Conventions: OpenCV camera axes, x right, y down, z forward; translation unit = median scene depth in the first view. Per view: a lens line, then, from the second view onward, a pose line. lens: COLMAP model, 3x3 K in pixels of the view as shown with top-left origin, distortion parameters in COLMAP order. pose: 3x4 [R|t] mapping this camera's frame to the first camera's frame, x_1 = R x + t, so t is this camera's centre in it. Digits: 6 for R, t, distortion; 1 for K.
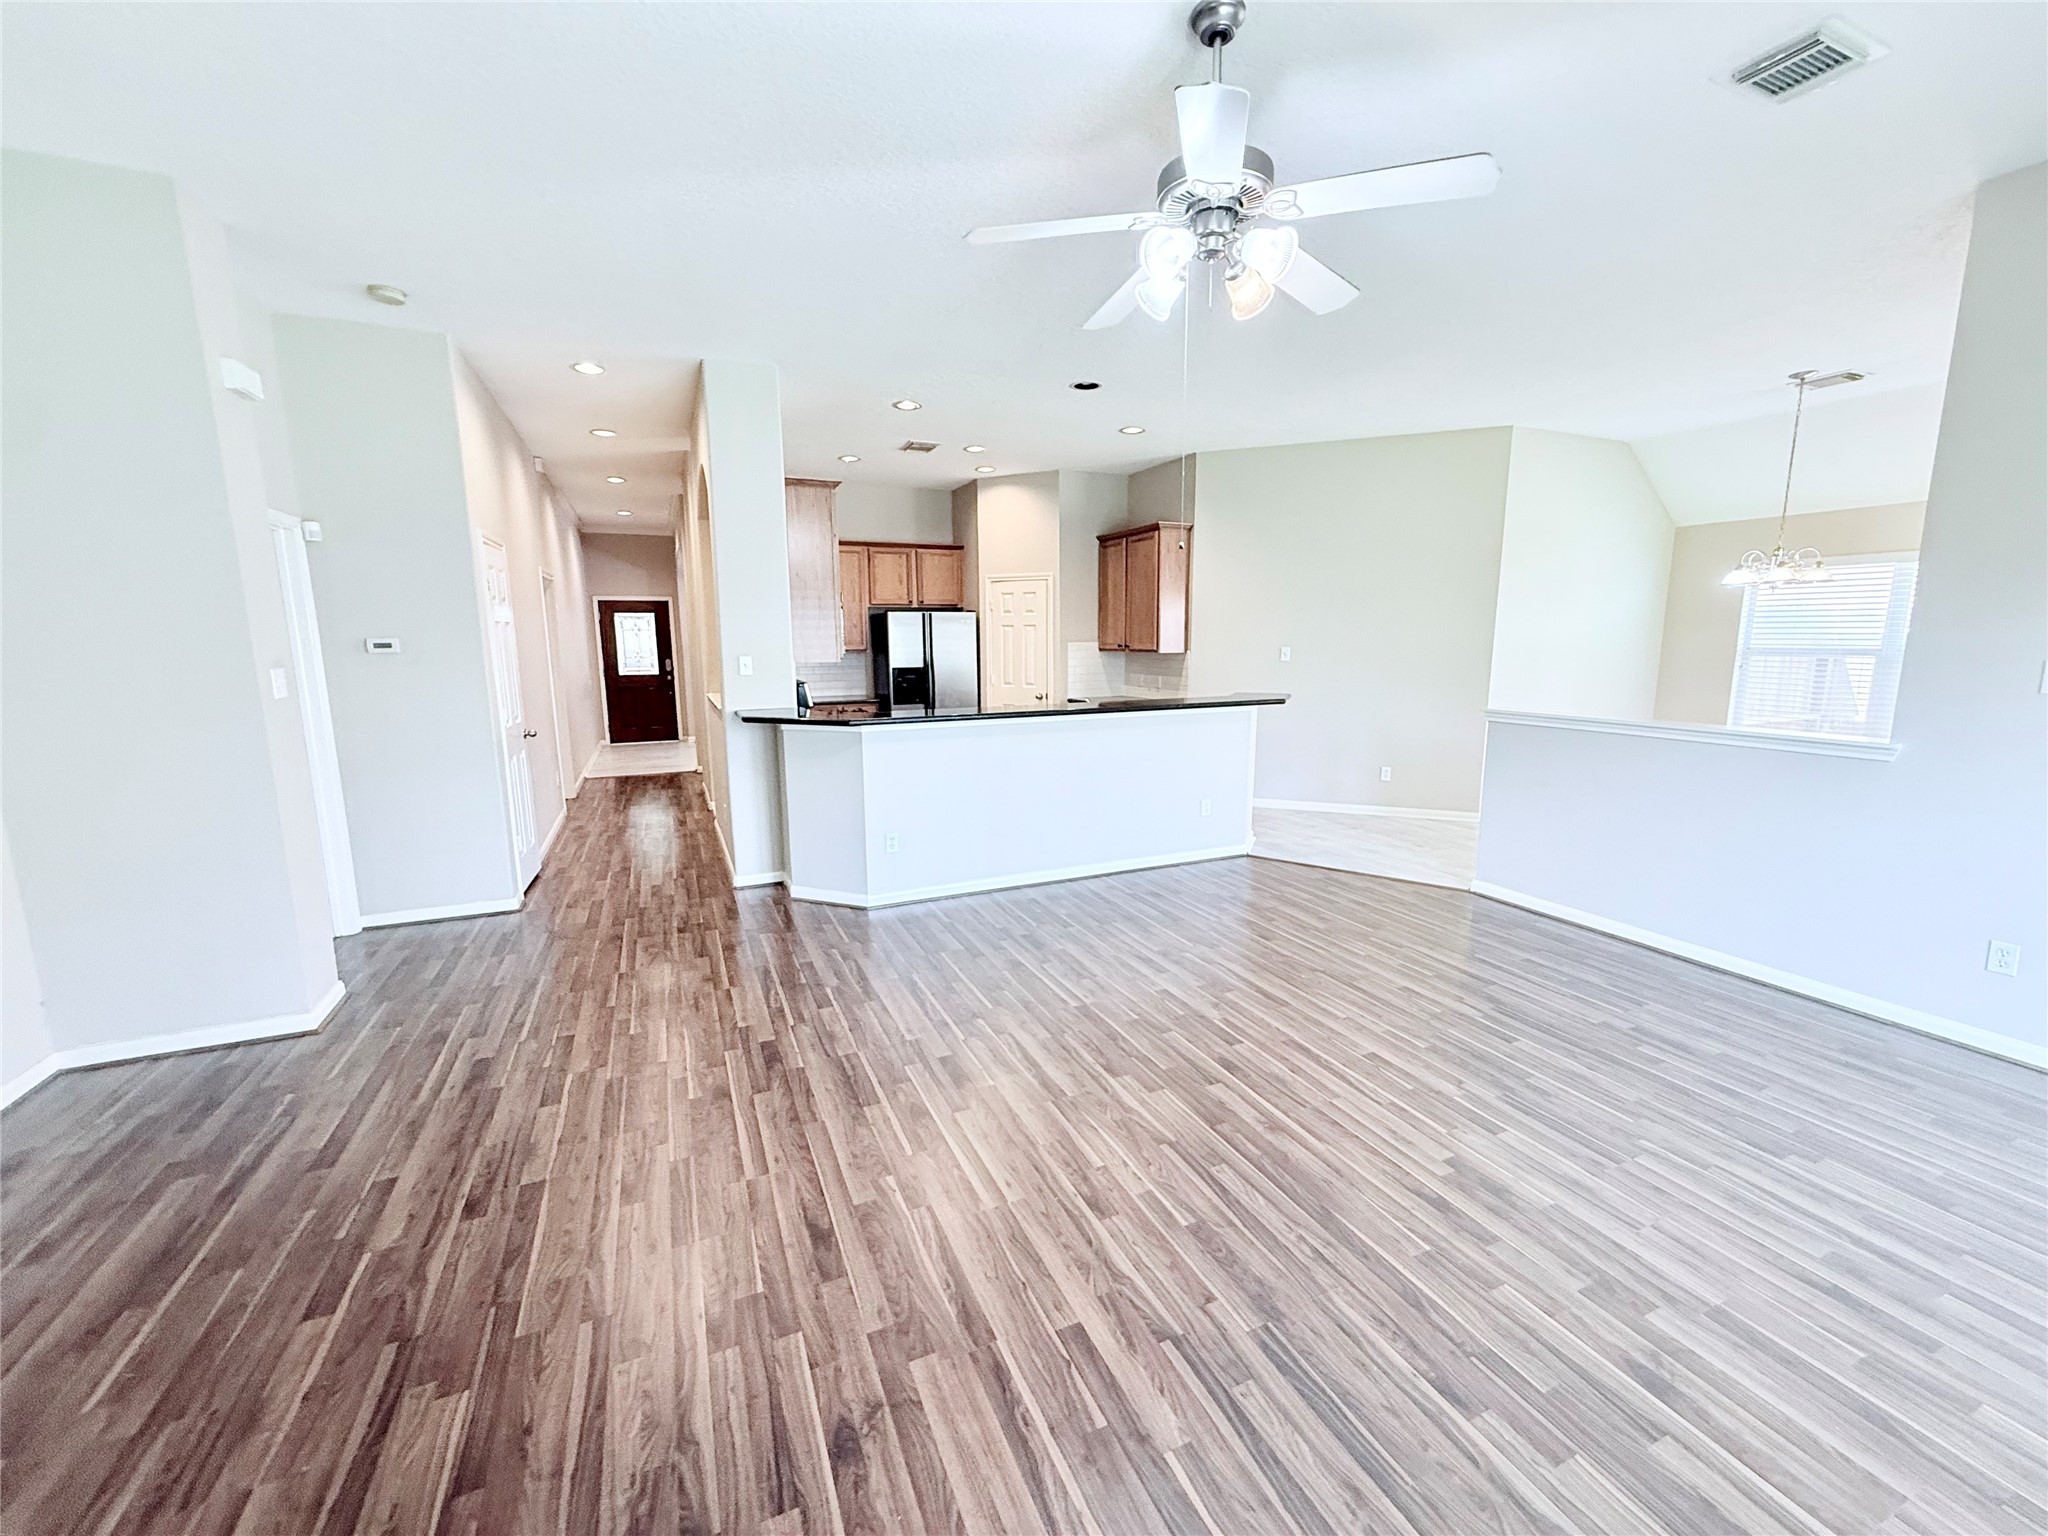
lens RADIAL K [[817.0, 0, 1021.8], [0, 817.0, 769.0], [0, 0, 1]] dist [0.000594, 0.000349]
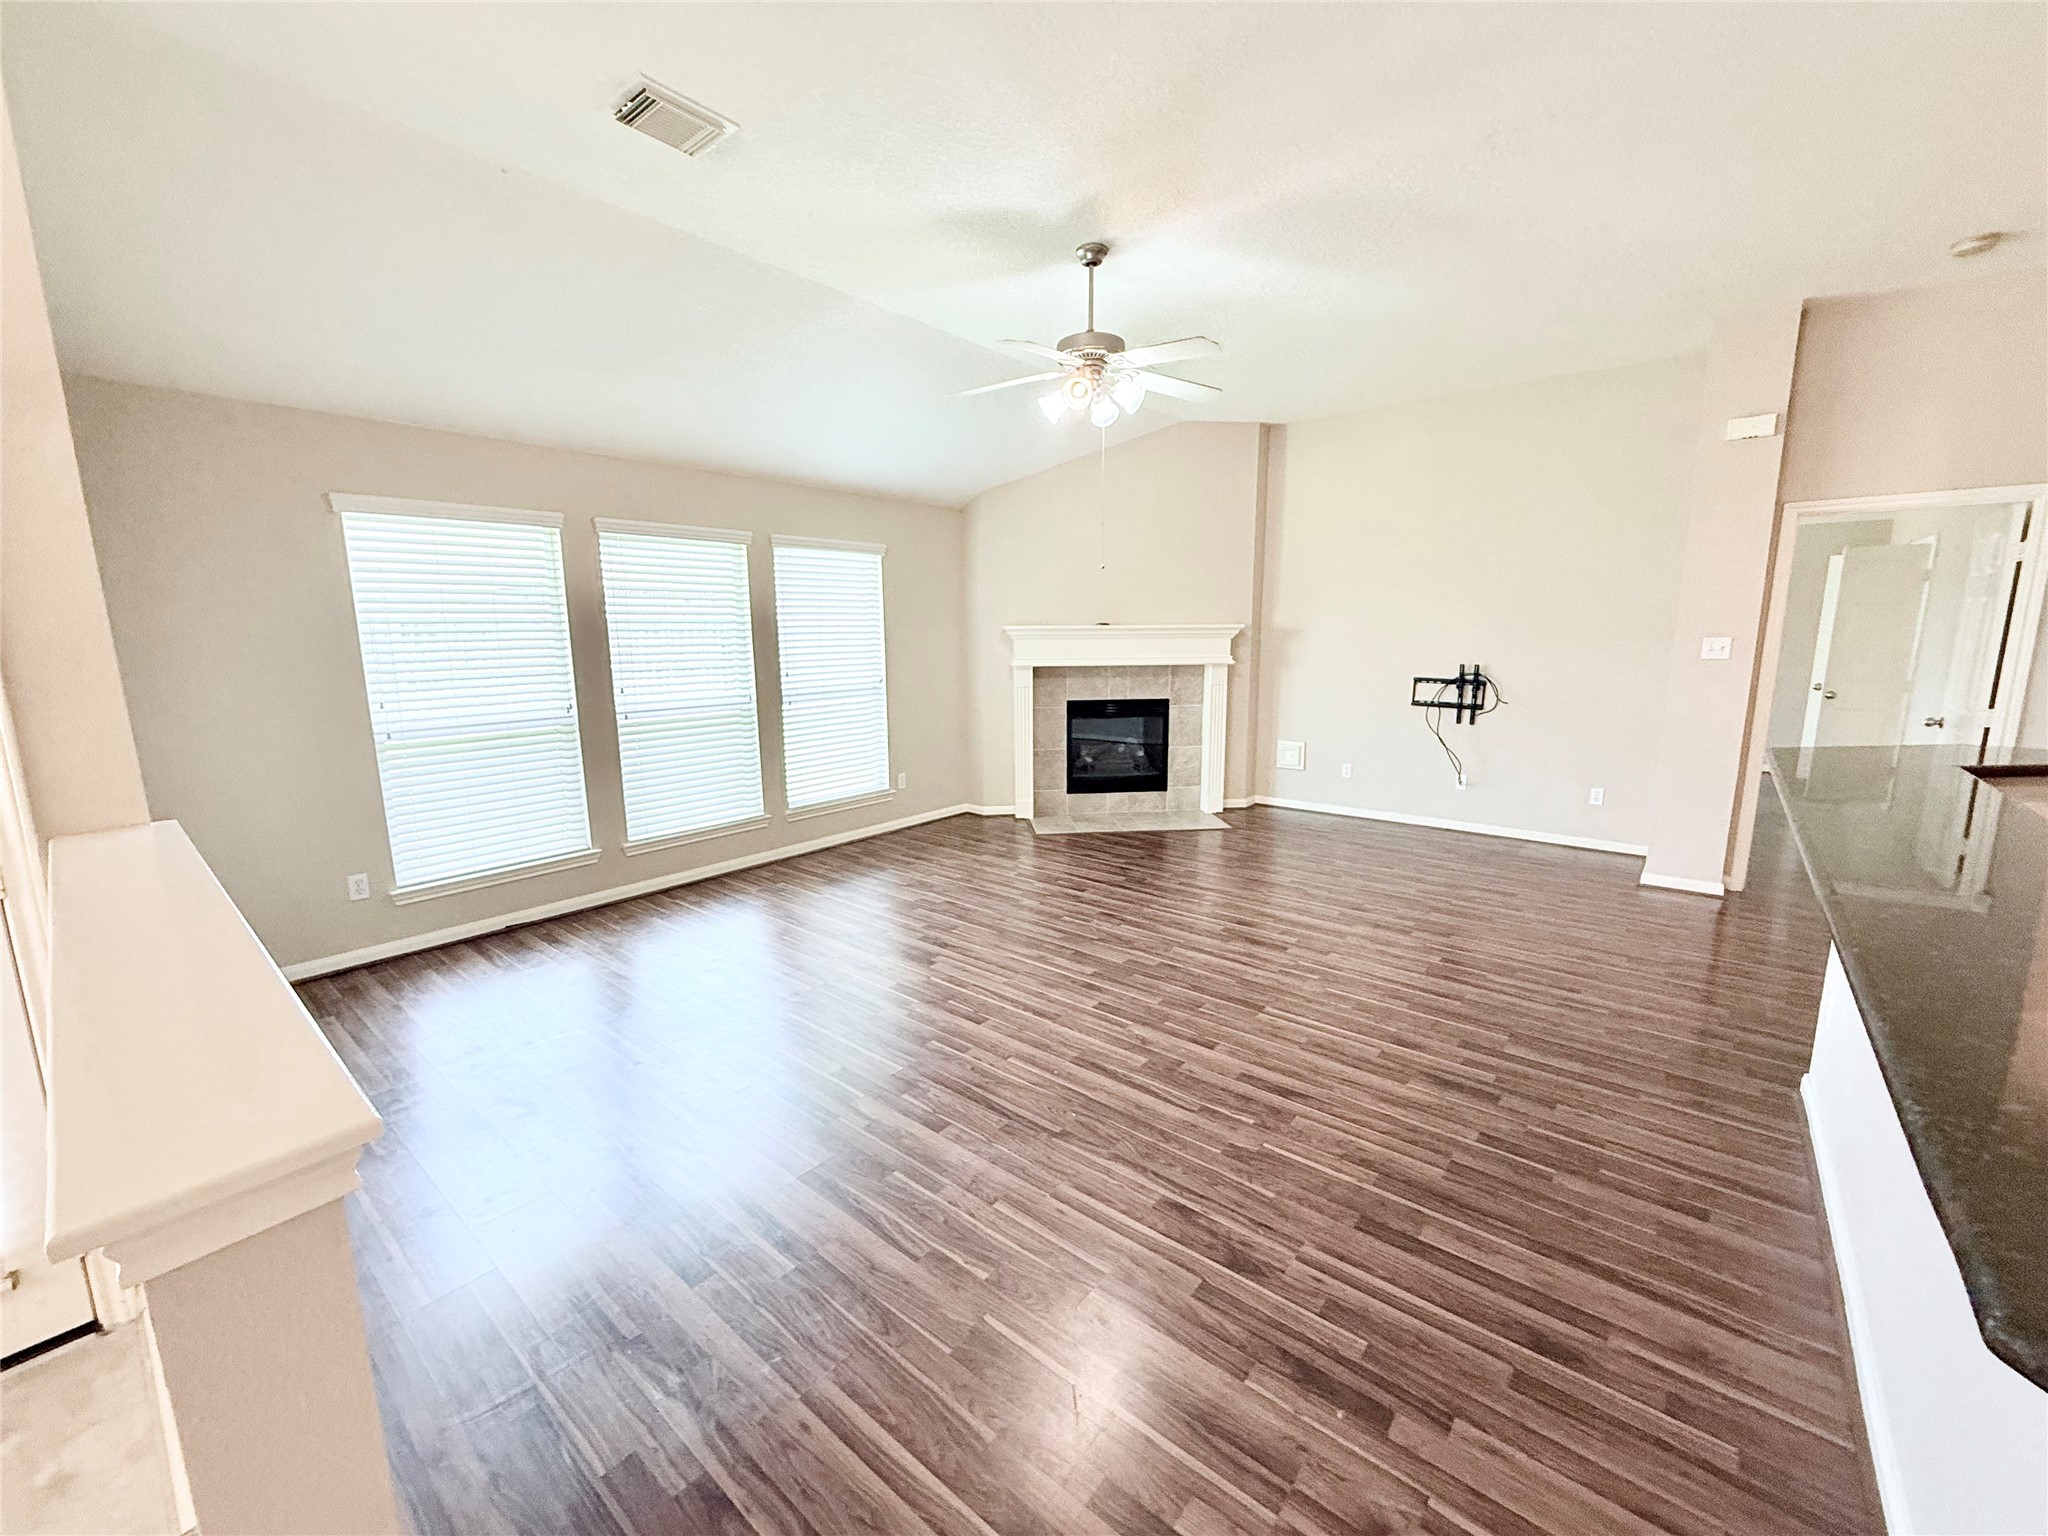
lens RADIAL K [[817.0, 0, 1021.8], [0, 817.0, 769.0], [0, 0, 1]] dist [0.000594, 0.000349]
pose [[-0.895925, 0.088627, -0.435273, 0.828441], [-0.058657, 0.947709, 0.313698, -0.299282], [0.440315, 0.306582, -0.843878, 1.852393]]
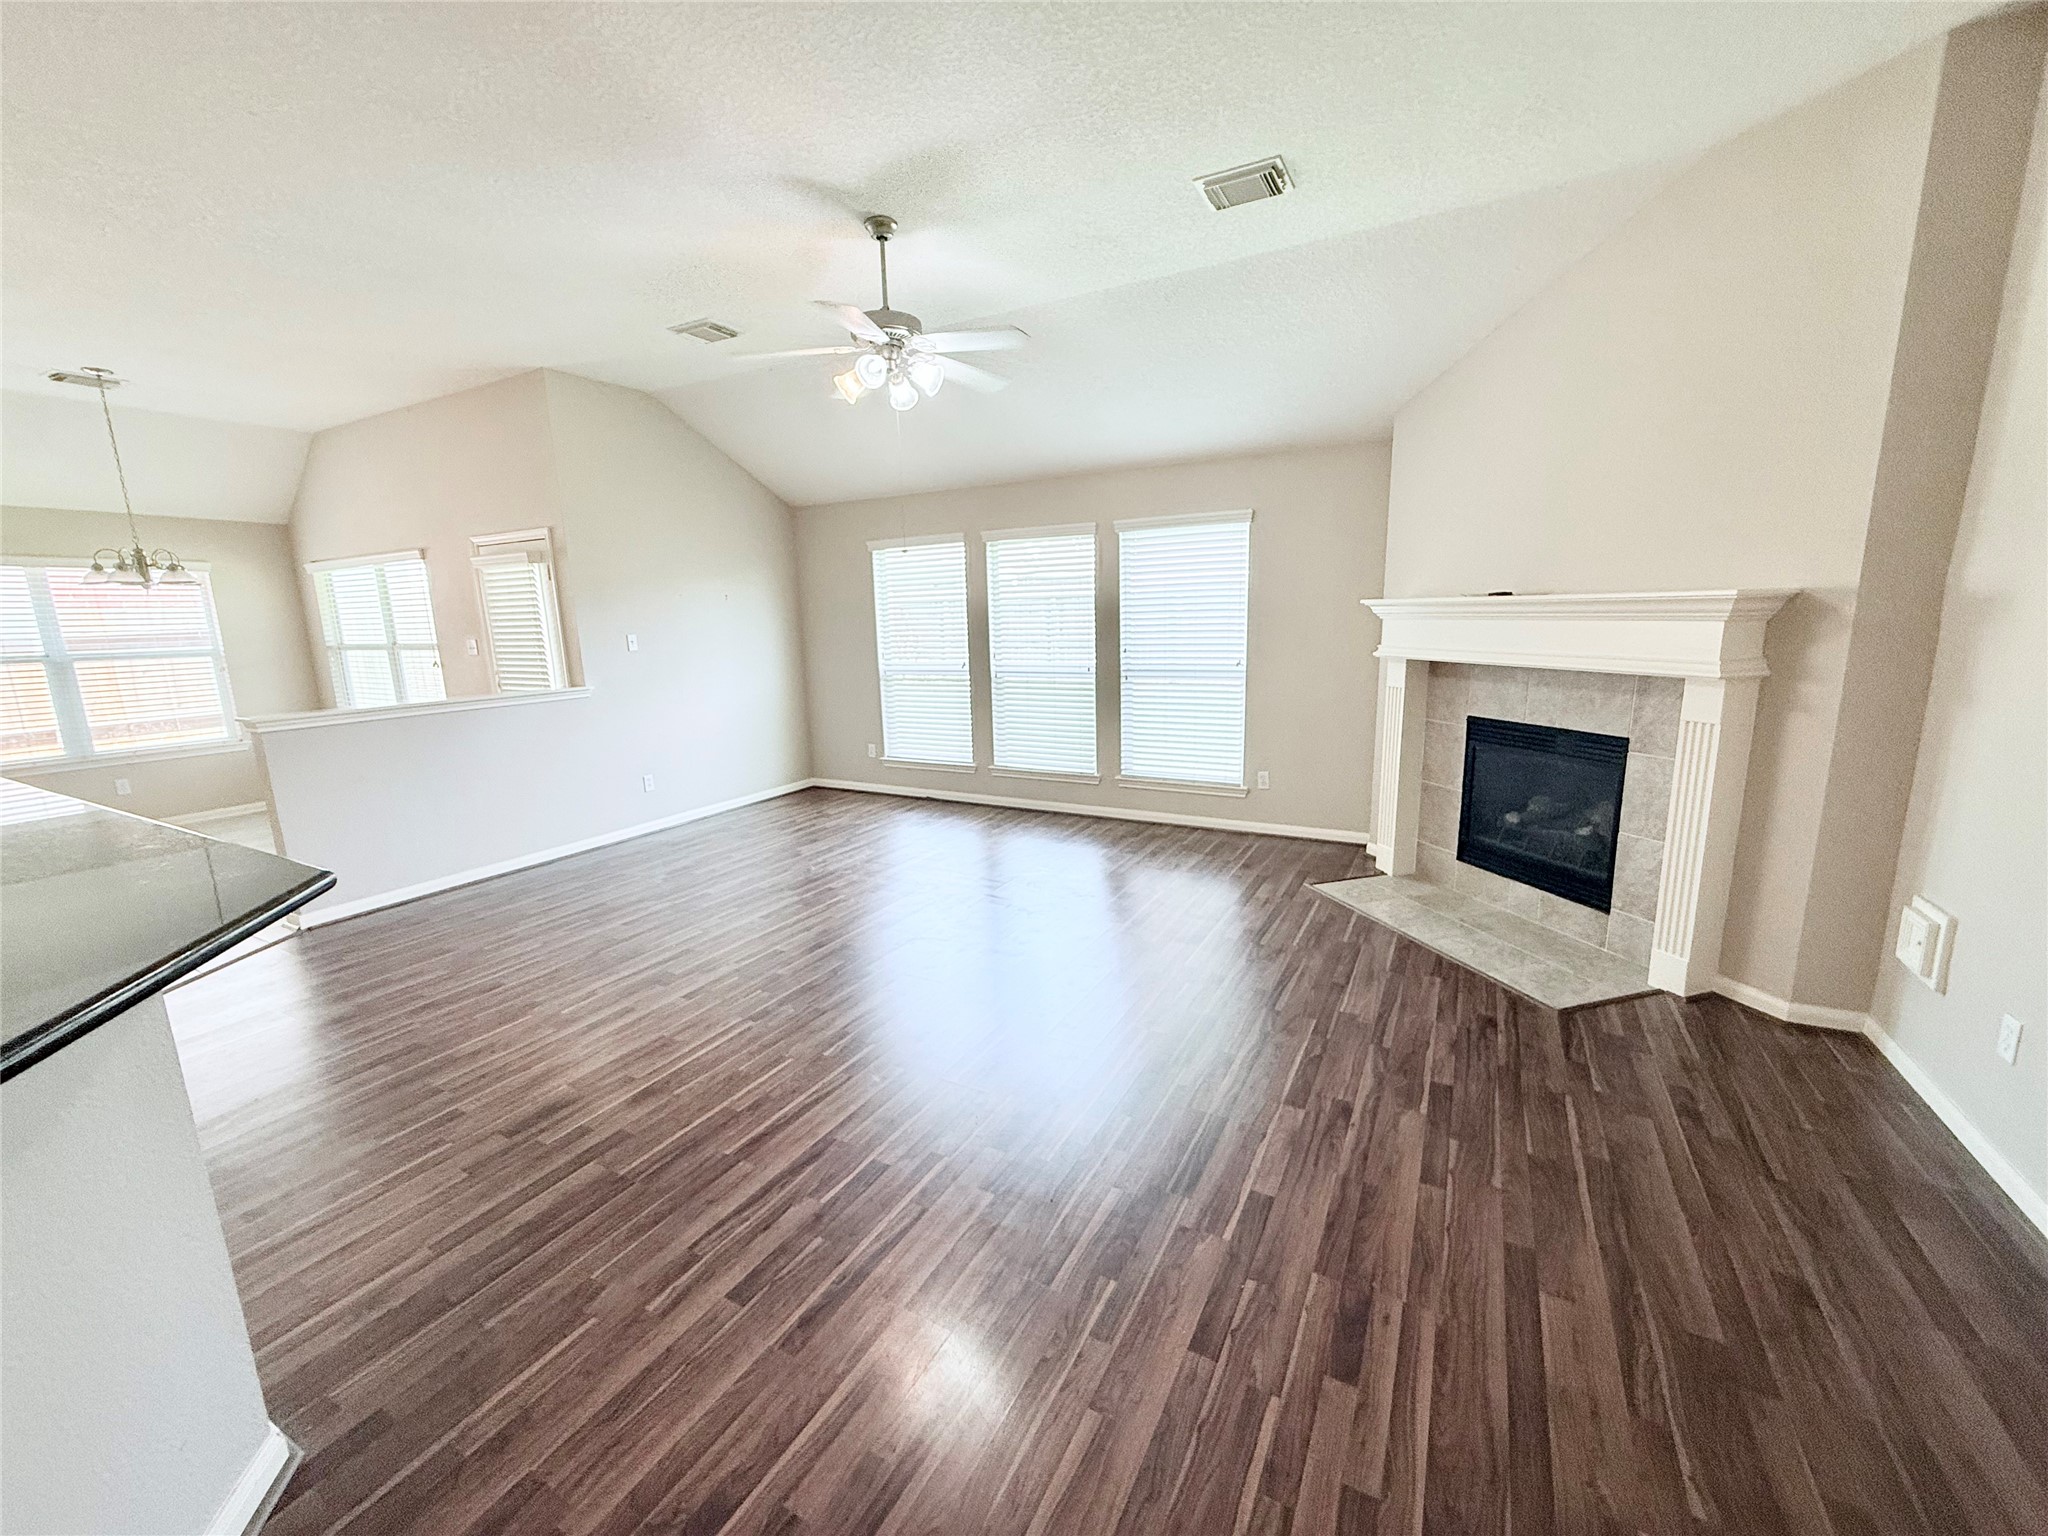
lens RADIAL K [[817.0, 0, 1021.8], [0, 817.0, 769.0], [0, 0, 1]] dist [0.000594, 0.000349]
pose [[-0.602729, -0.129579, 0.787354, -0.924737], [0.159977, 0.947069, 0.278329, -0.212992], [-0.781745, 0.293716, -0.550097, 1.376035]]
